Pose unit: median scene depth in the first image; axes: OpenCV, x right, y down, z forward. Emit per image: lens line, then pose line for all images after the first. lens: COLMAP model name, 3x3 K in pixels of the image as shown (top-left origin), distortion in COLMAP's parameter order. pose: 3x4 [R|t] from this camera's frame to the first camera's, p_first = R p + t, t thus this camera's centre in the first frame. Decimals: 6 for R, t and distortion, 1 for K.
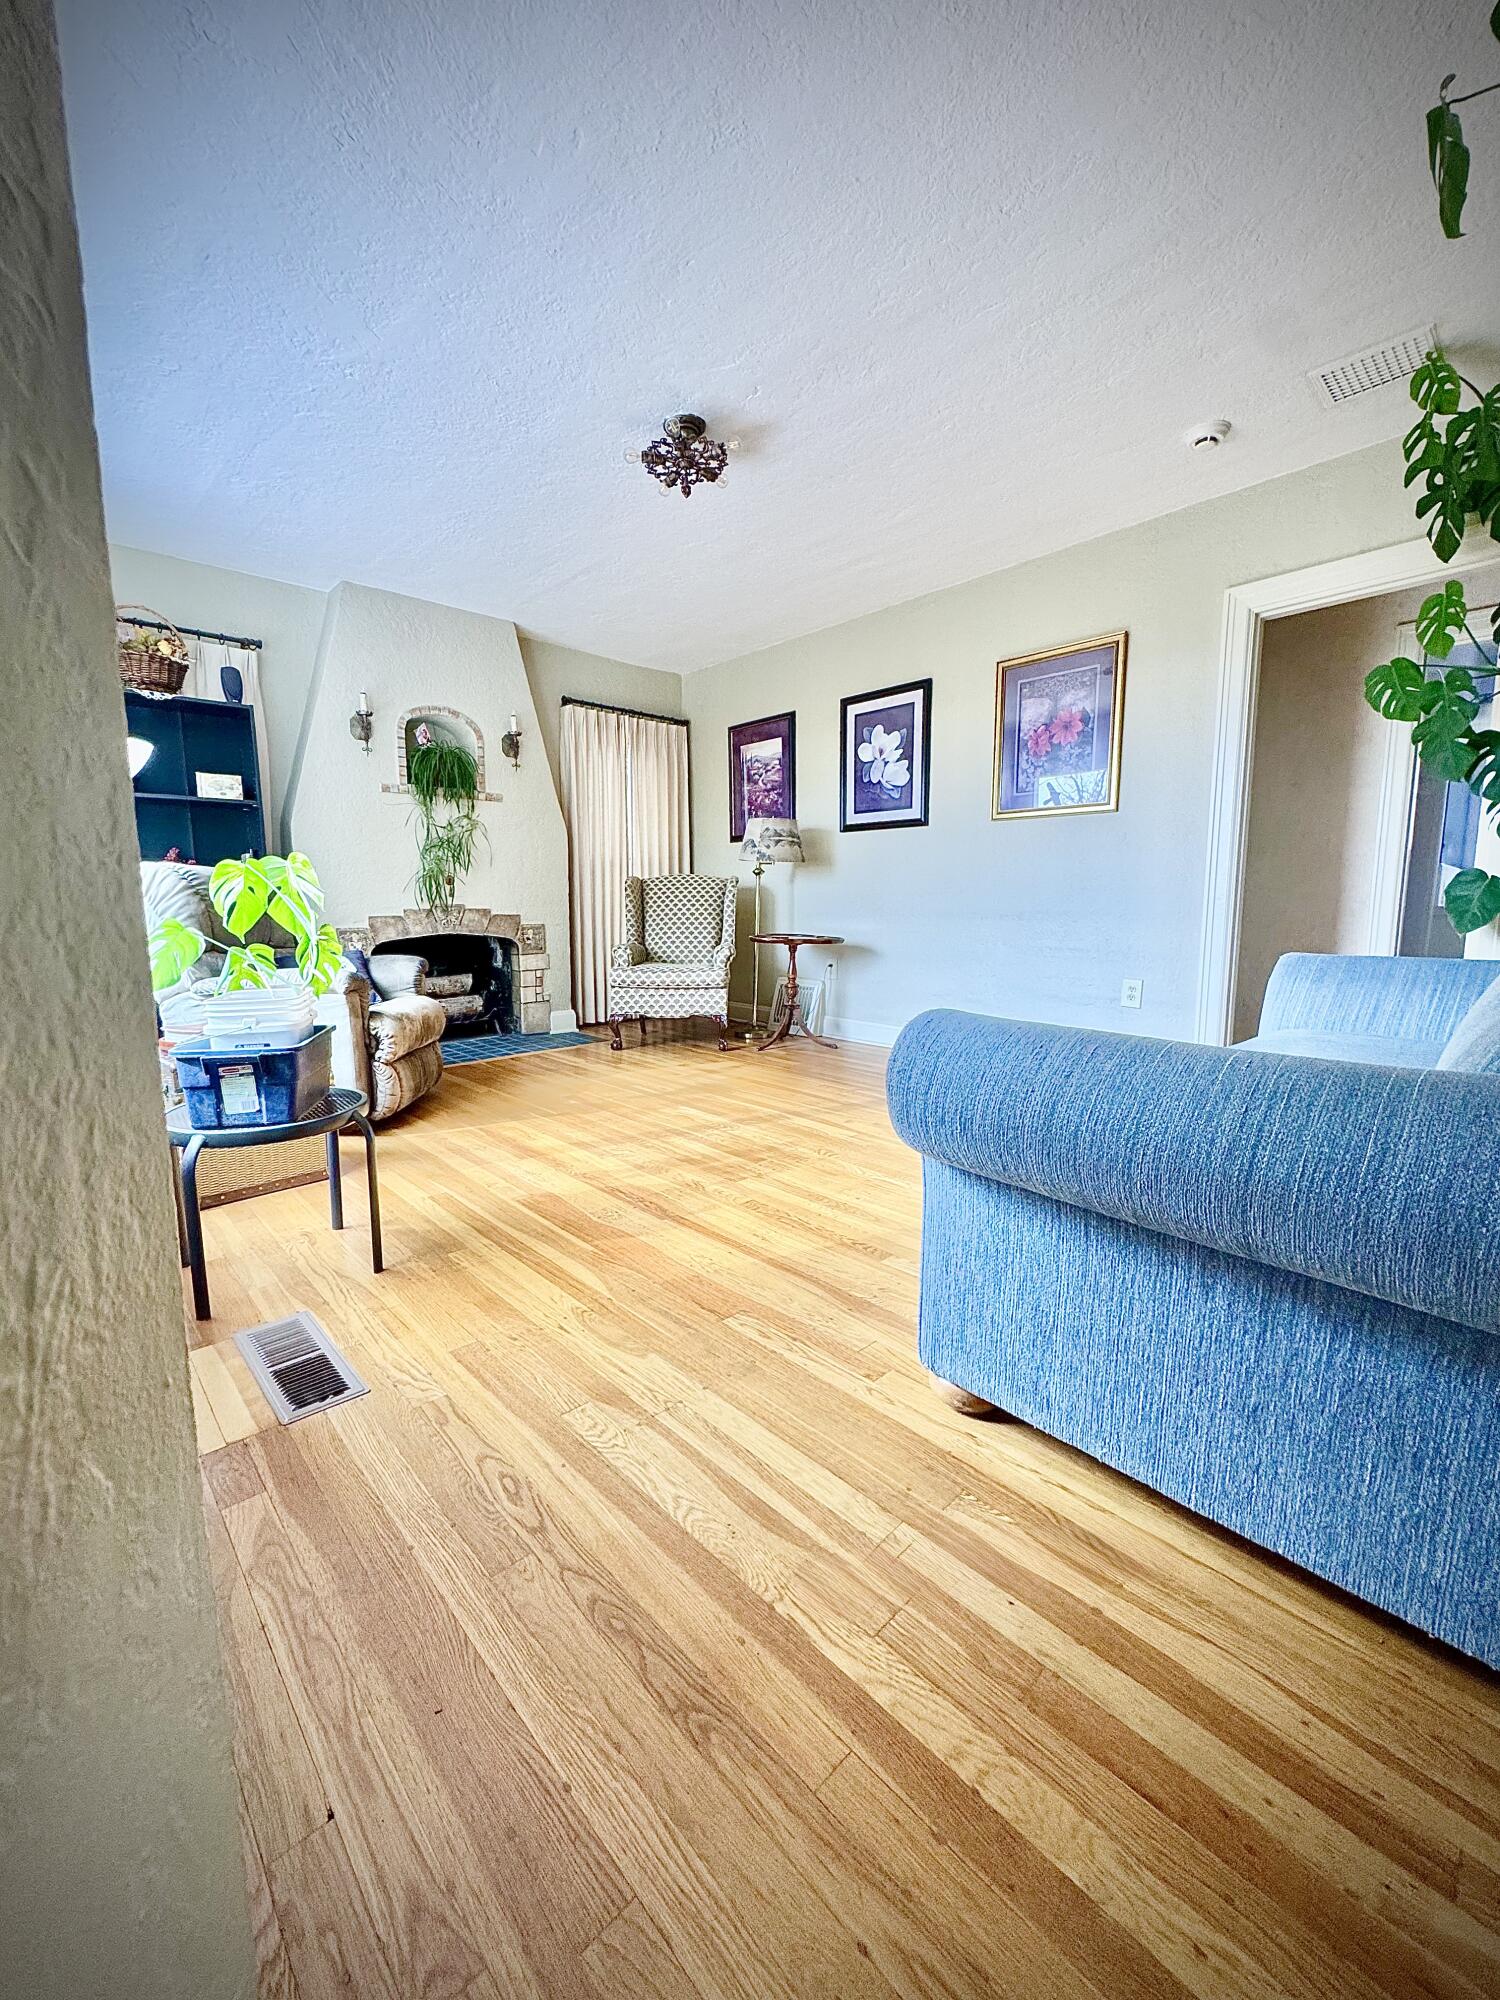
lens RADIAL K [[792.8, 0, 745.7], [0, 792.8, 1003.1], [0, 0, 1]] dist [-0.003203, 0.000215]
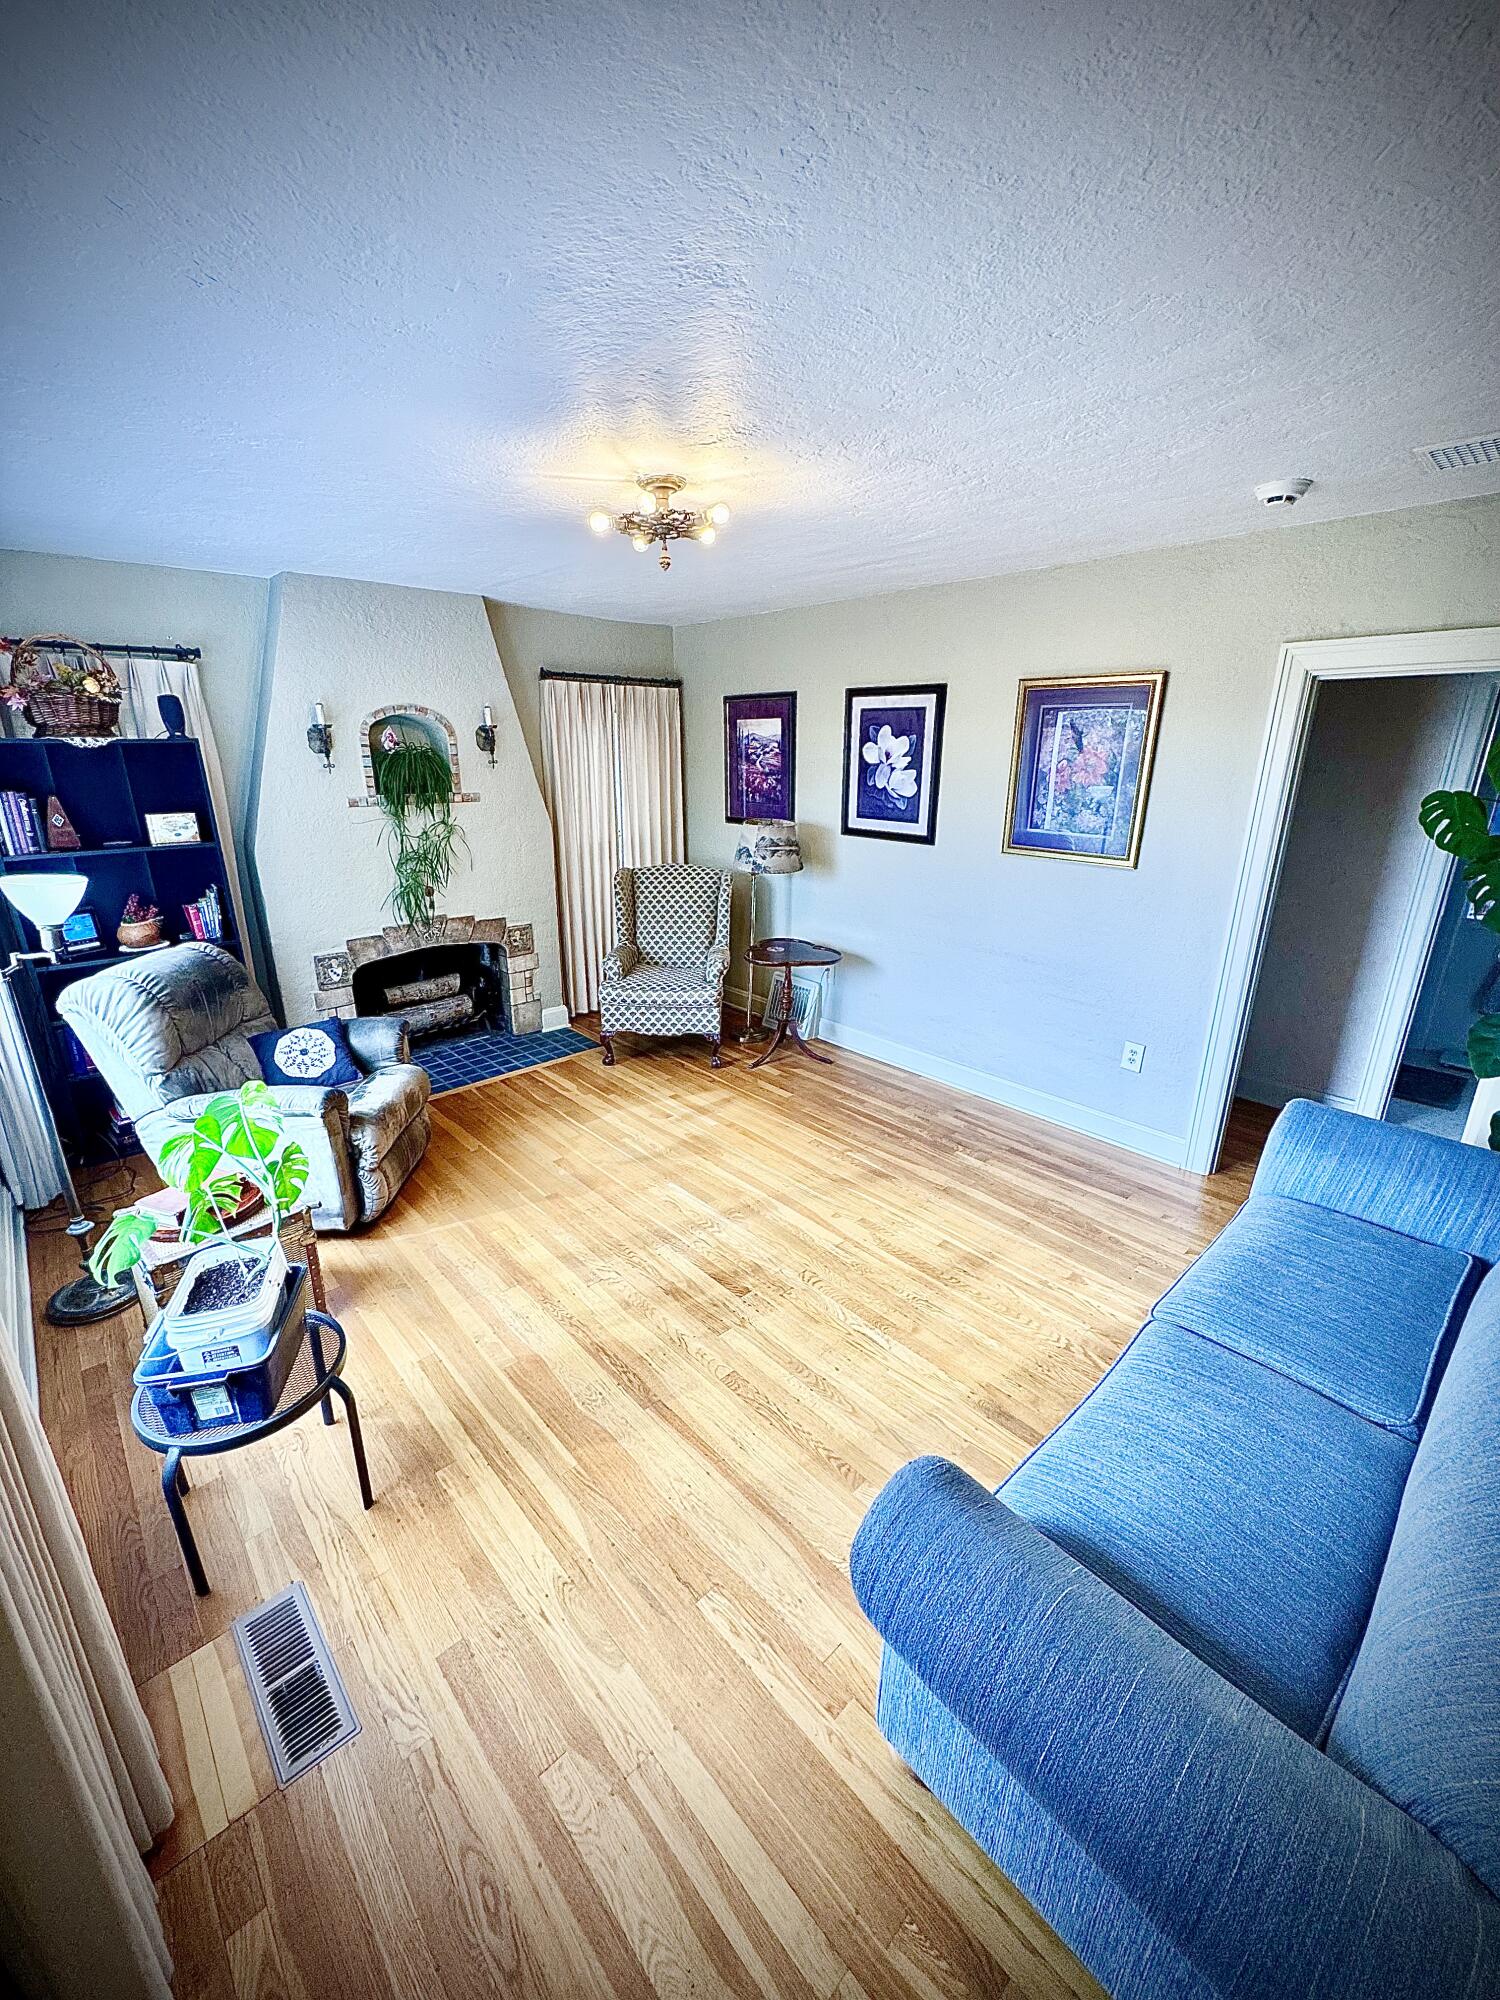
lens RADIAL K [[792.8, 0, 745.6], [0, 792.8, 1001.5], [0, 0, 1]] dist [-0.003203, 0.000215]
pose [[0.999956, 0.008269, -0.004323, 0.013526], [-0.007325, 0.982662, 0.185260, -0.229039], [0.005780, -0.185220, 0.982680, 0.047013]]
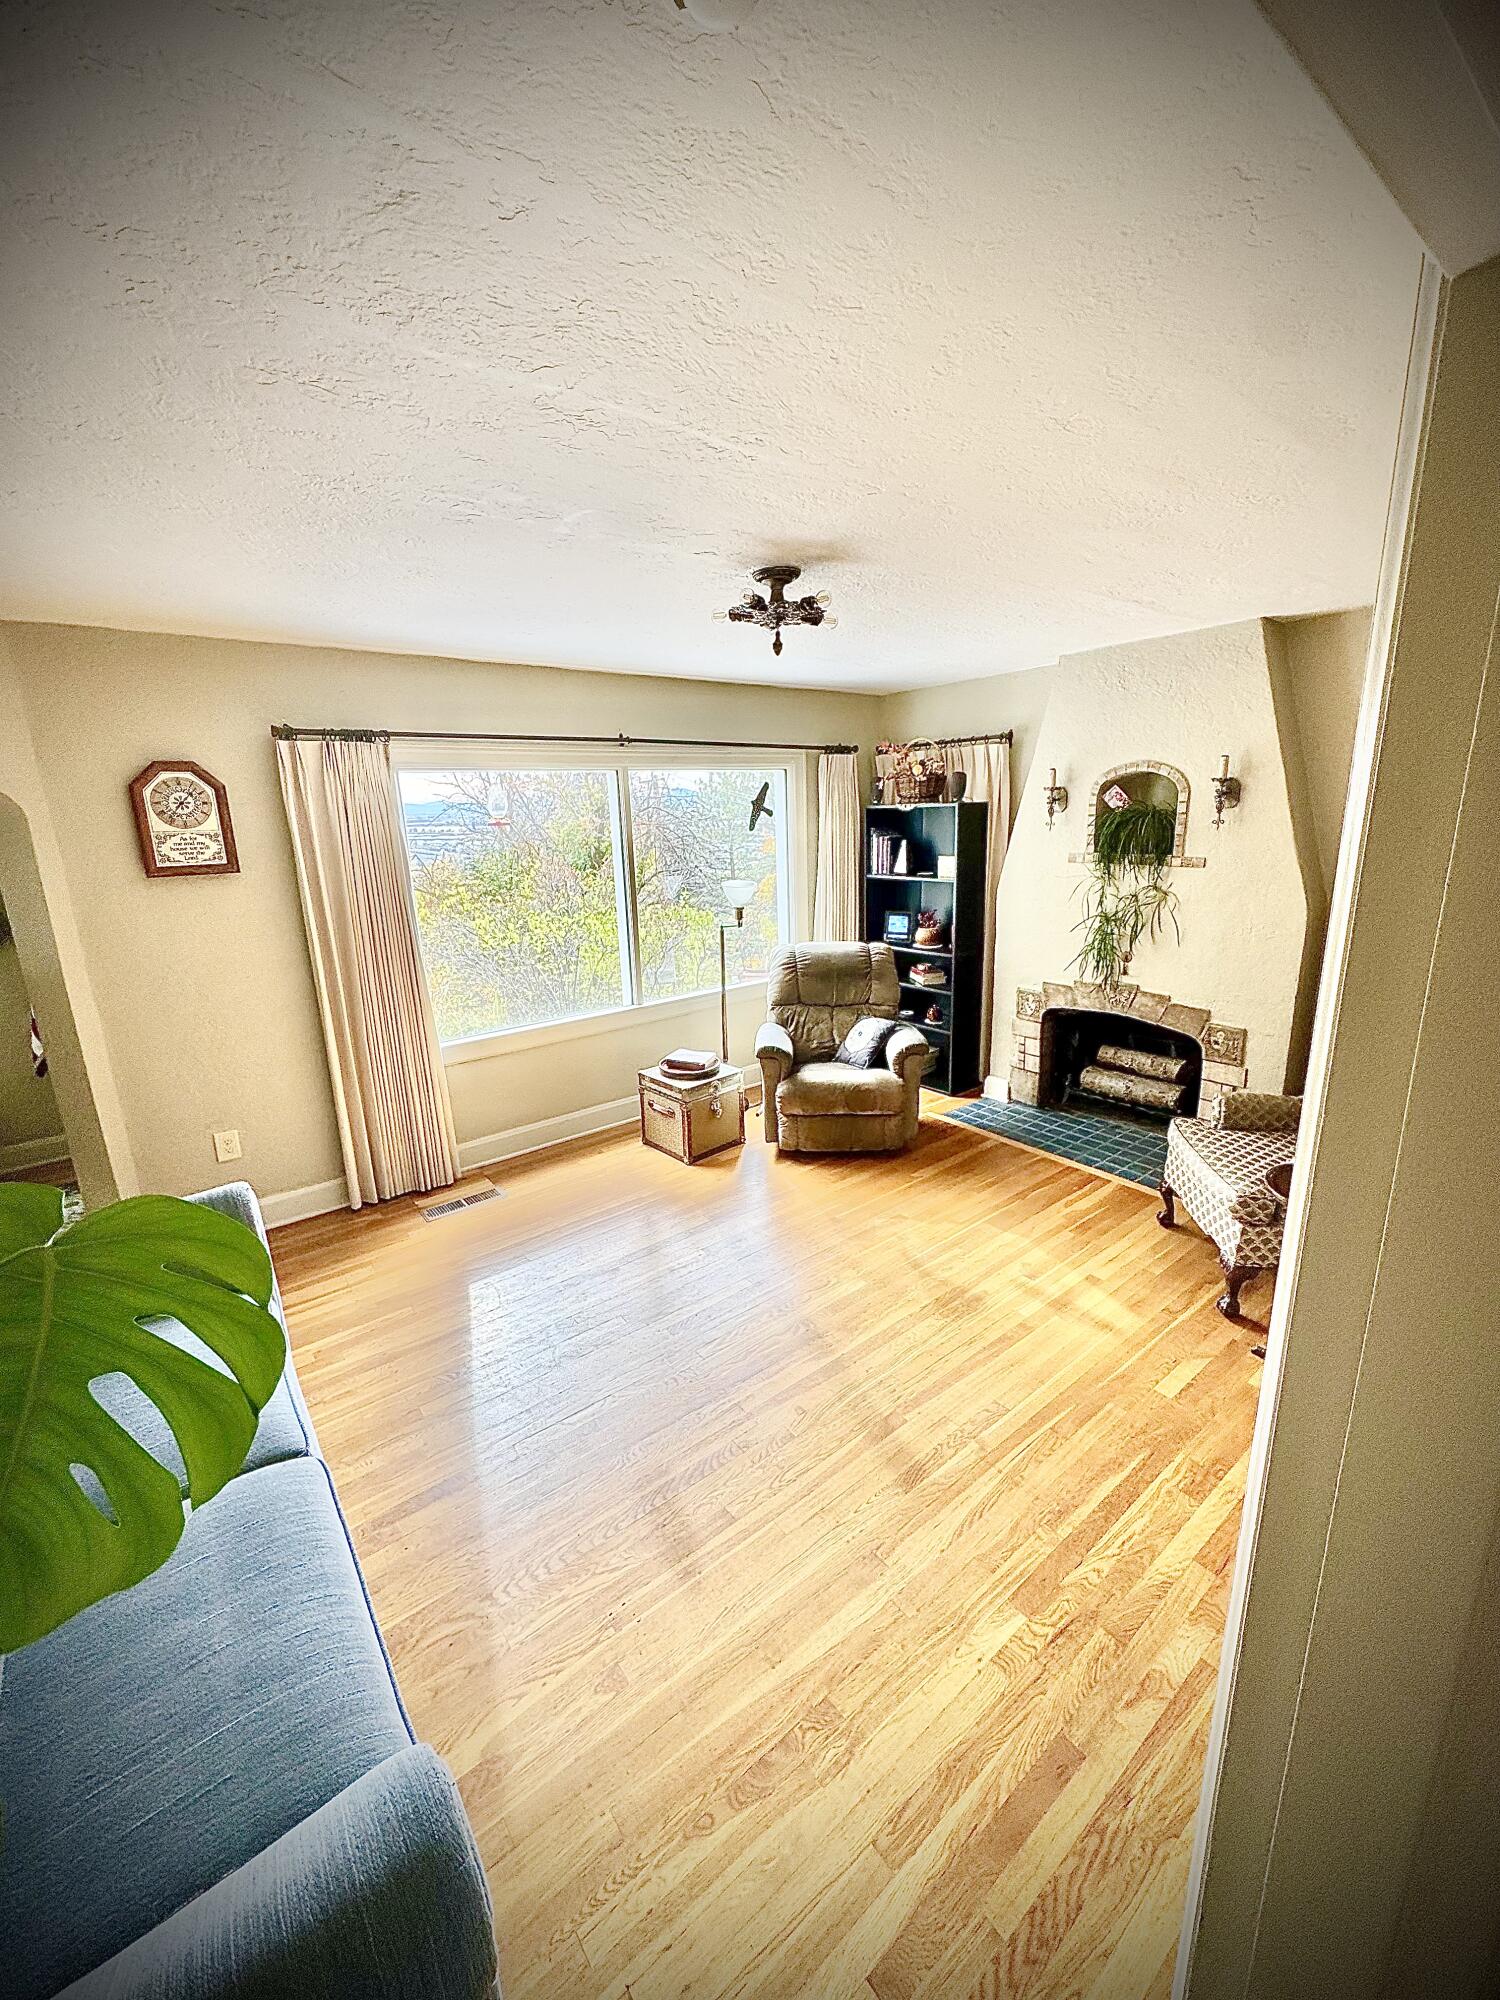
lens RADIAL K [[792.8, 0, 750.8], [0, 792.8, 1002.0], [0, 0, 1]] dist [-0.003203, 0.000215]
pose [[-0.088224, 0.247029, -0.964984, 0.597266], [-0.095512, 0.962200, 0.255048, -0.328056], [0.991511, 0.114668, -0.061295, 0.721515]]
